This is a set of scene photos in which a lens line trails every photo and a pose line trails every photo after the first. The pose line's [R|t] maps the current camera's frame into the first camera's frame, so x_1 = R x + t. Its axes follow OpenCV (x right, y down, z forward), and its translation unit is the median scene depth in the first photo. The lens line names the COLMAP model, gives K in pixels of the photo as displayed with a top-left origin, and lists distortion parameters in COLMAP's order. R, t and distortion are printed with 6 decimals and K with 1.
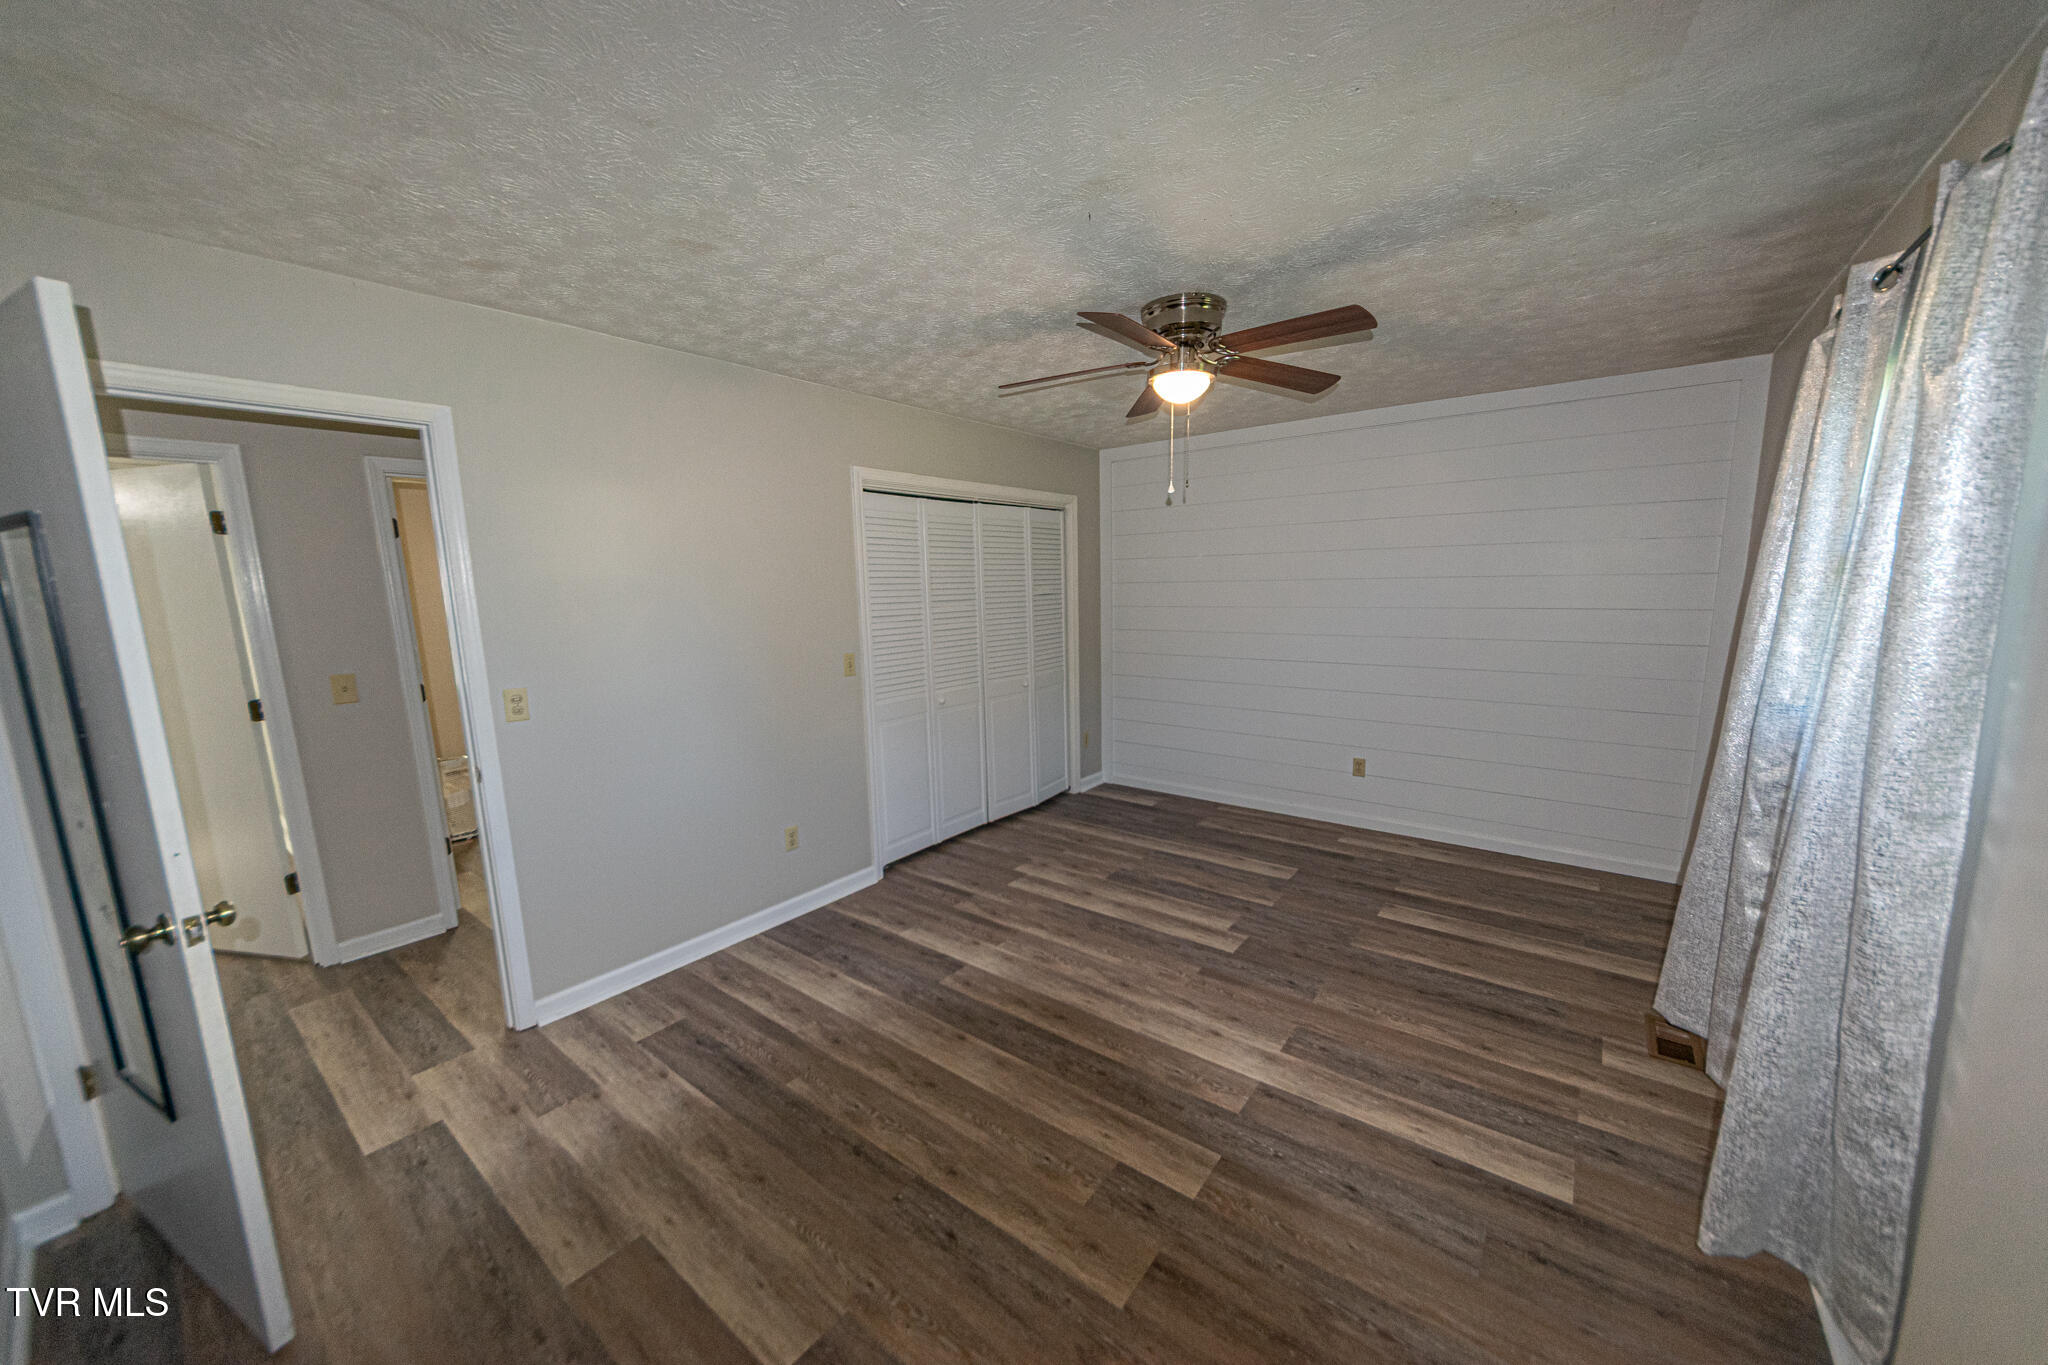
lens RADIAL K [[738.0, 0, 1014.9], [0, 738.0, 690.4], [0, 0, 1]] dist [0.001926, -0.001202]
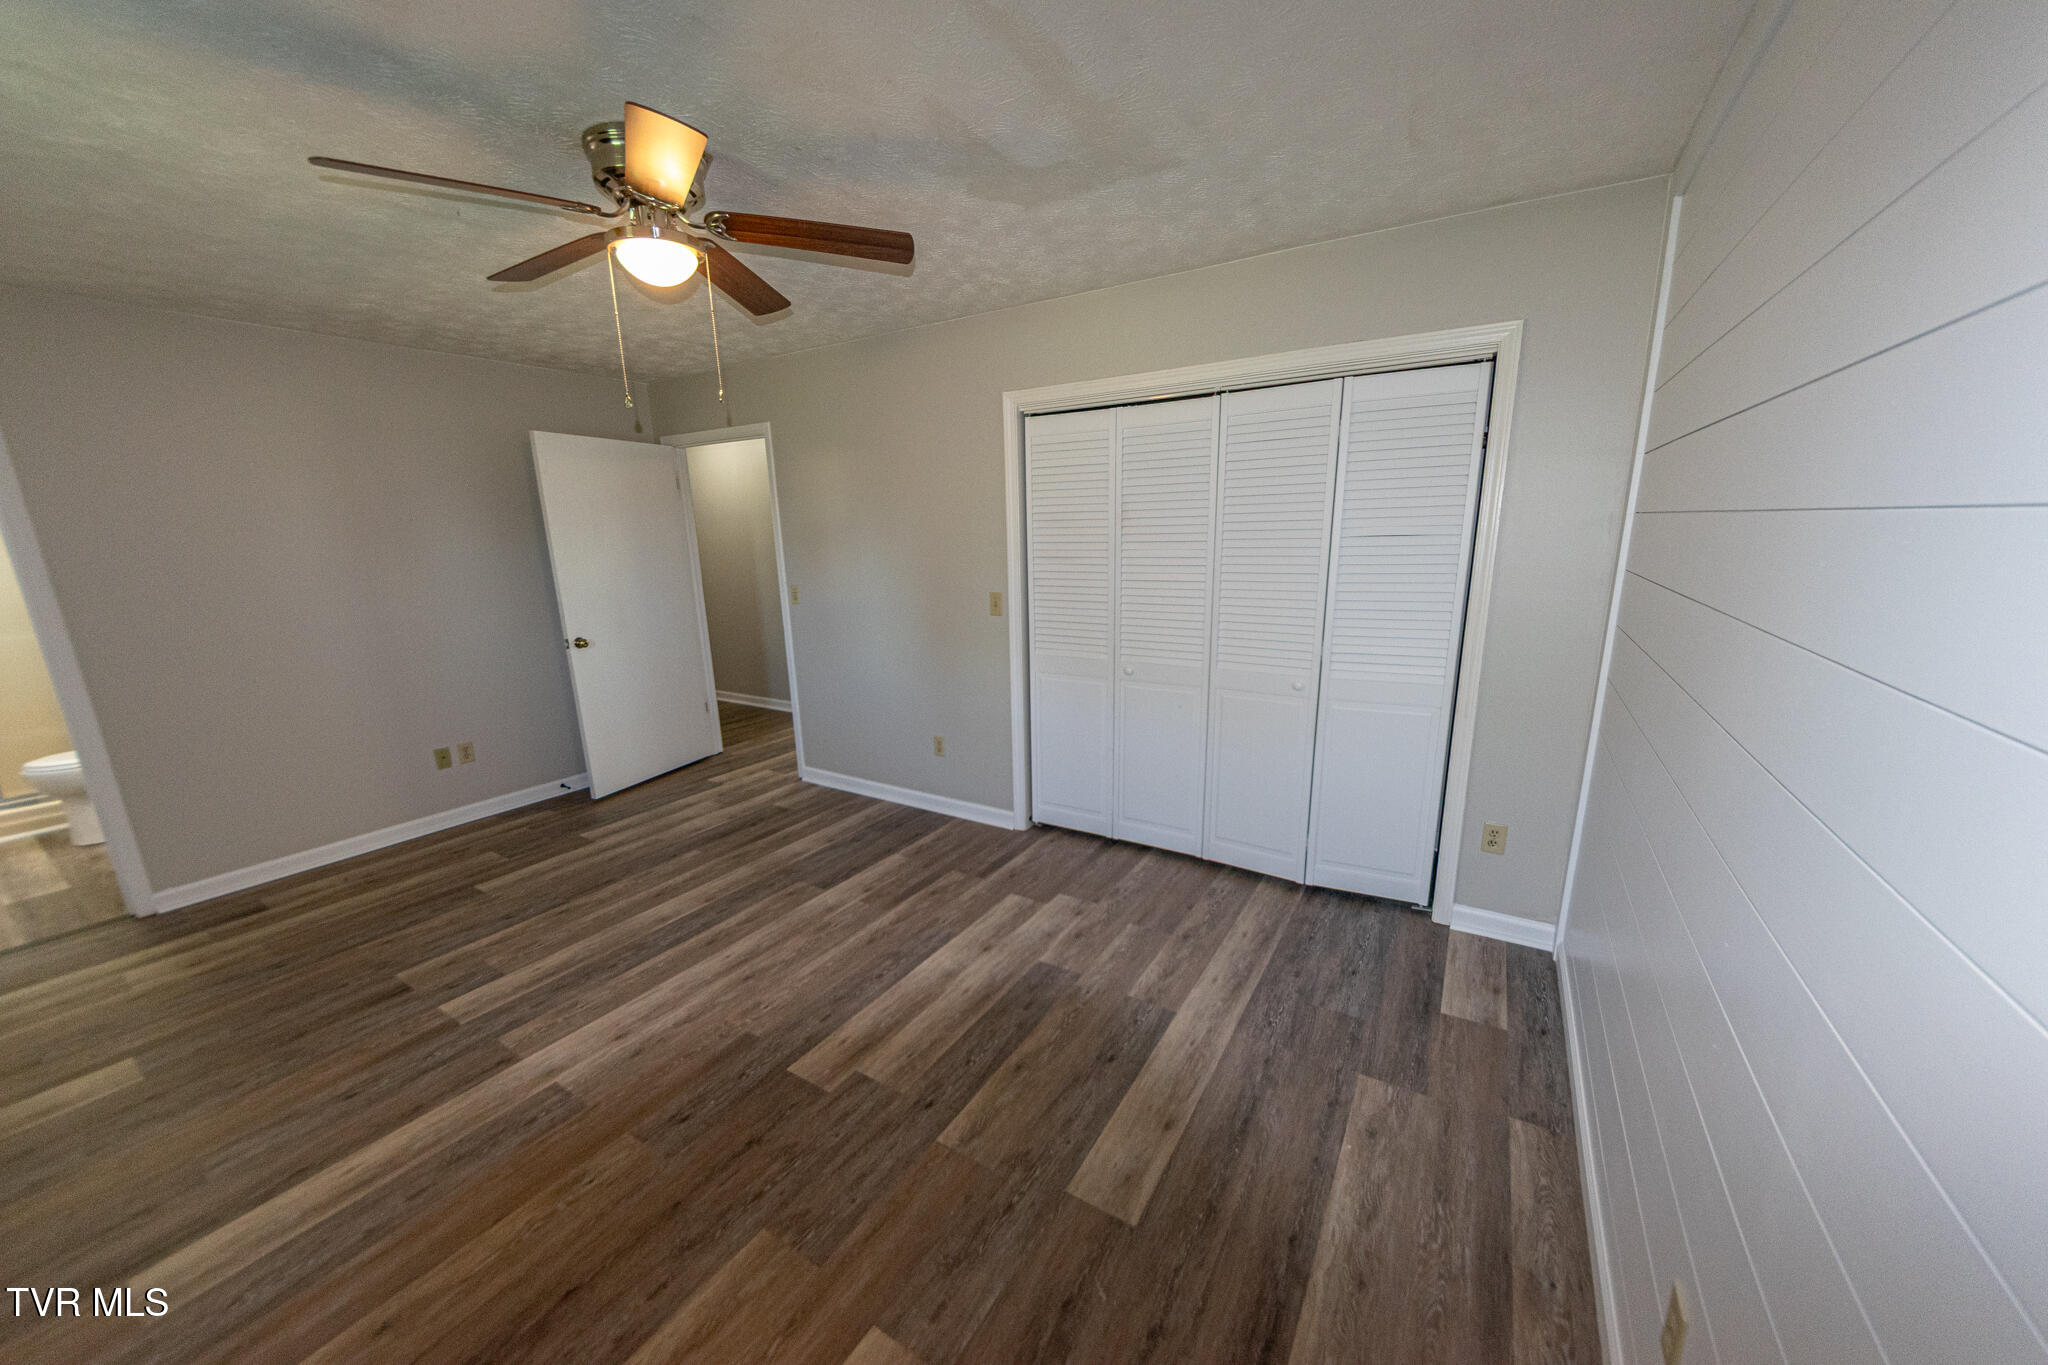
lens RADIAL K [[738.0, 0, 1016.6], [0, 738.0, 690.4], [0, 0, 1]] dist [0.001926, -0.001202]
pose [[0.105342, 0.234168, -0.966472, 0.917354], [-0.124373, 0.967351, 0.220825, -0.173682], [0.986628, 0.096941, 0.131026, 1.098326]]
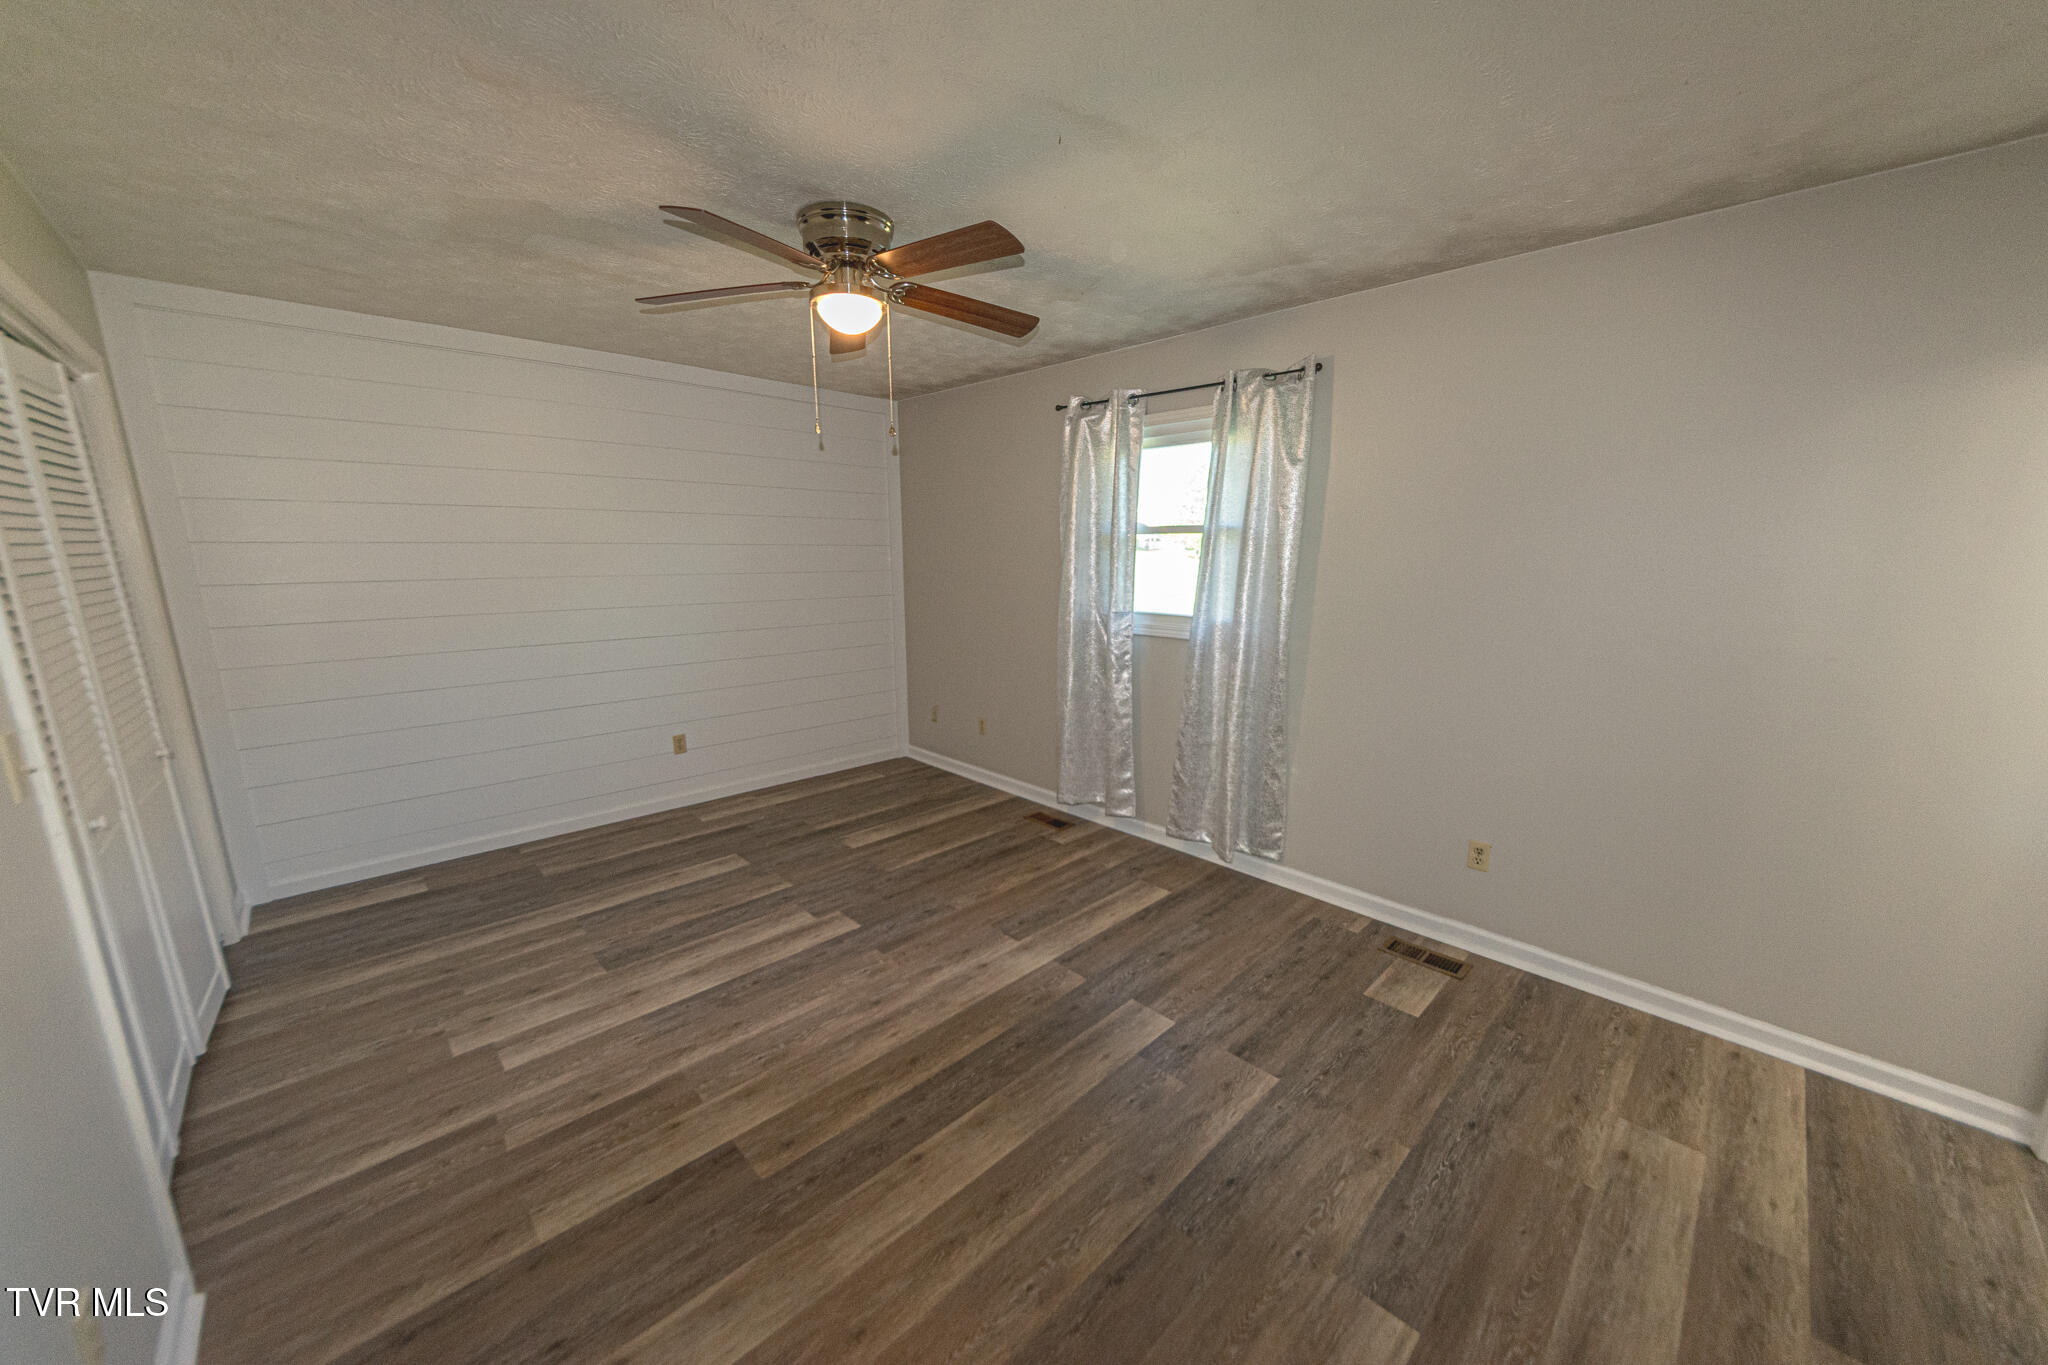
lens RADIAL K [[738.0, 0, 1023.0], [0, 738.0, 697.6], [0, 0, 1]] dist [0.001926, -0.001202]
pose [[0.130987, -0.179651, 0.974971, -0.579878], [0.139181, 0.977037, 0.161333, -0.068285], [-0.981566, 0.114565, 0.152983, 0.611108]]
